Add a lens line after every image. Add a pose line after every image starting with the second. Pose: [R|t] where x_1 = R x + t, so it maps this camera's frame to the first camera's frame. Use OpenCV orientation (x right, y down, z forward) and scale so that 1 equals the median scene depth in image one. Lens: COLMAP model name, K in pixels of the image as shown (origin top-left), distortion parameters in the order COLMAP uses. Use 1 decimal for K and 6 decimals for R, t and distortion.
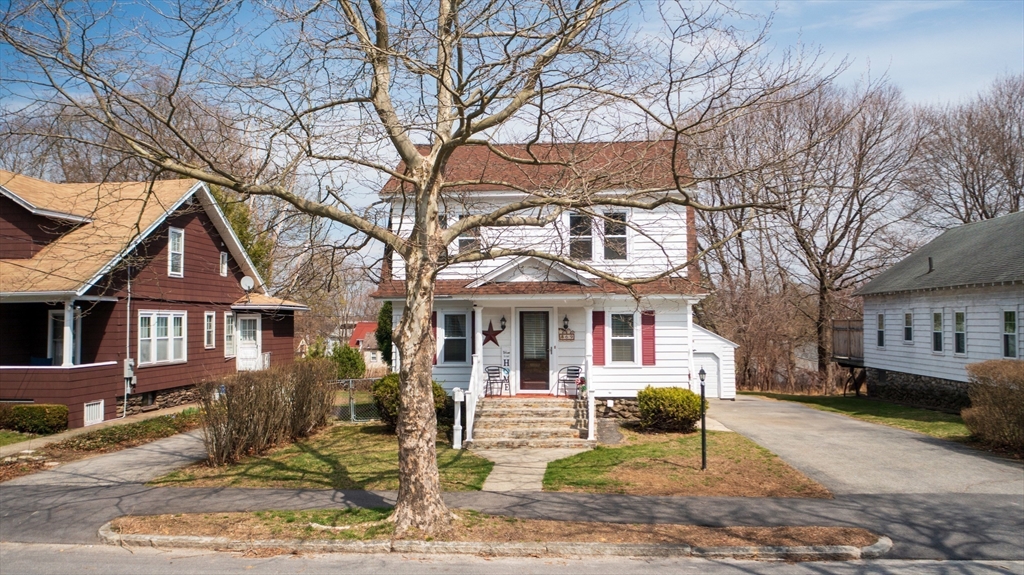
lens RADIAL K [[808.5, 0, 512.0], [0, 808.5, 287.5], [0, 0, 1]] dist [-0.013810, -0.001934]
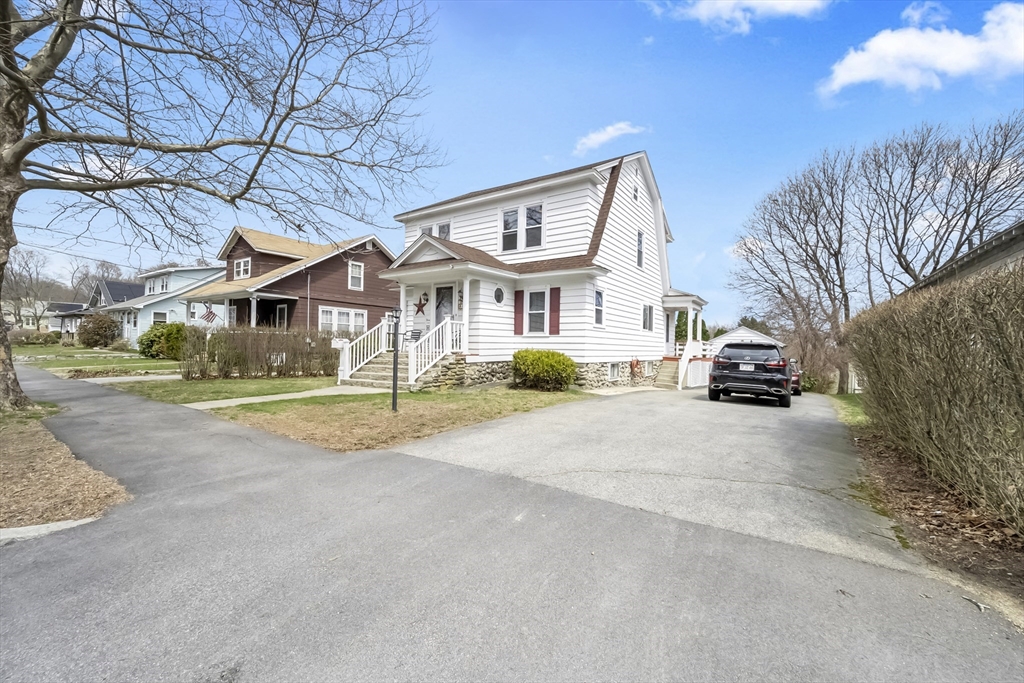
lens RADIAL K [[415.7, 0, 512.0], [0, 415.7, 341.5], [0, 0, 1]] dist [0.000523, -0.000048]
pose [[0.867549, 0.016575, -0.497075, 0.402667], [-0.002577, 0.999581, 0.028833, 0.087227], [0.497345, -0.023733, 0.867228, 0.452127]]
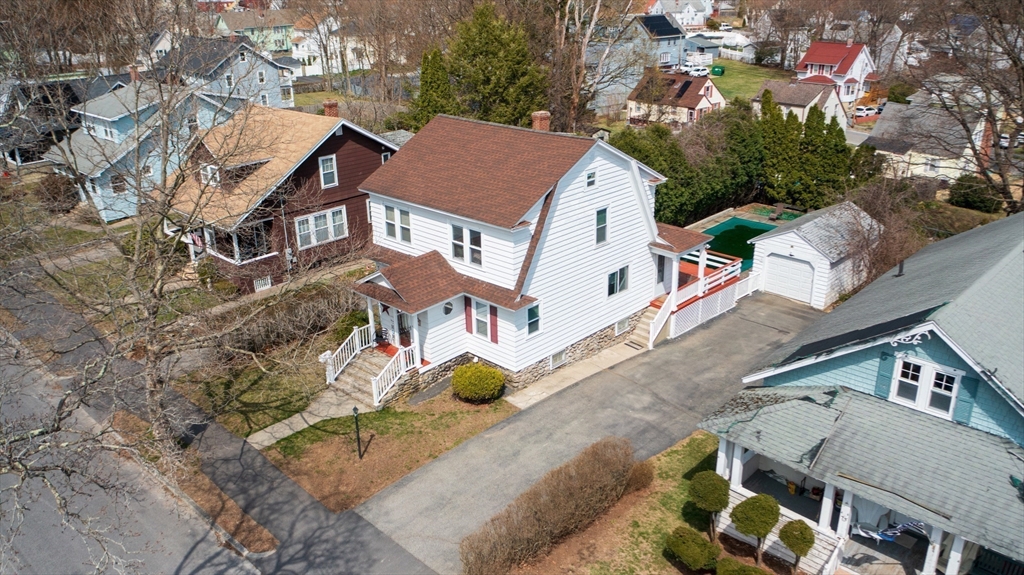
lens RADIAL K [[808.5, 0, 512.0], [0, 808.5, 287.5], [0, 0, 1]] dist [-0.013810, -0.001934]
pose [[0.776418, 0.221592, -0.589977, 0.959639], [0.039588, 0.917149, 0.396574, -0.520409], [0.628974, -0.331264, 0.703318, 0.089552]]
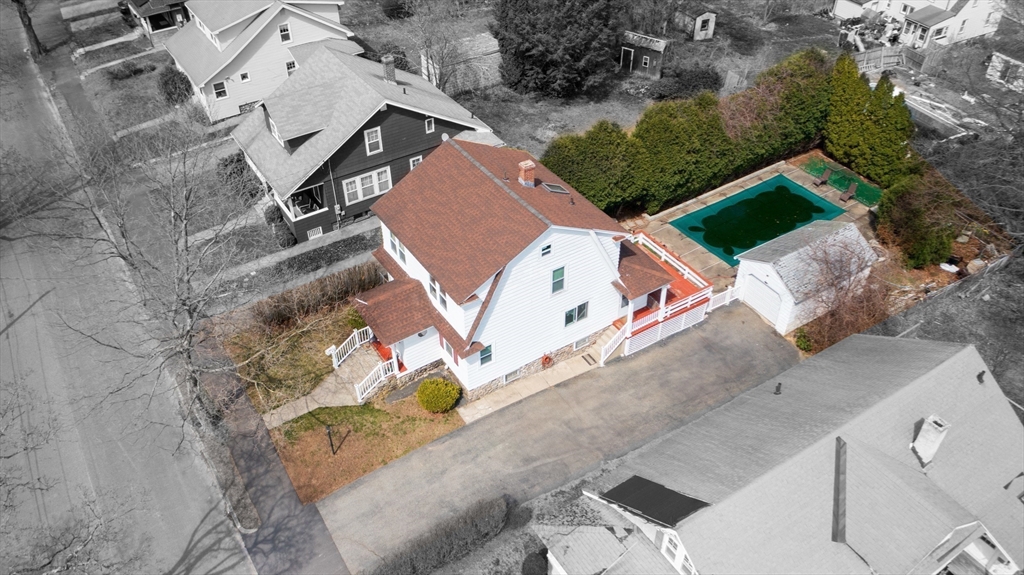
lens RADIAL K [[808.5, 0, 512.0], [0, 808.5, 287.5], [0, 0, 1]] dist [-0.013810, -0.001934]
pose [[0.612232, 0.504141, -0.609109, 1.180979], [0.032404, 0.753718, 0.656399, -1.126284], [0.790014, -0.421606, 0.445114, 0.395081]]
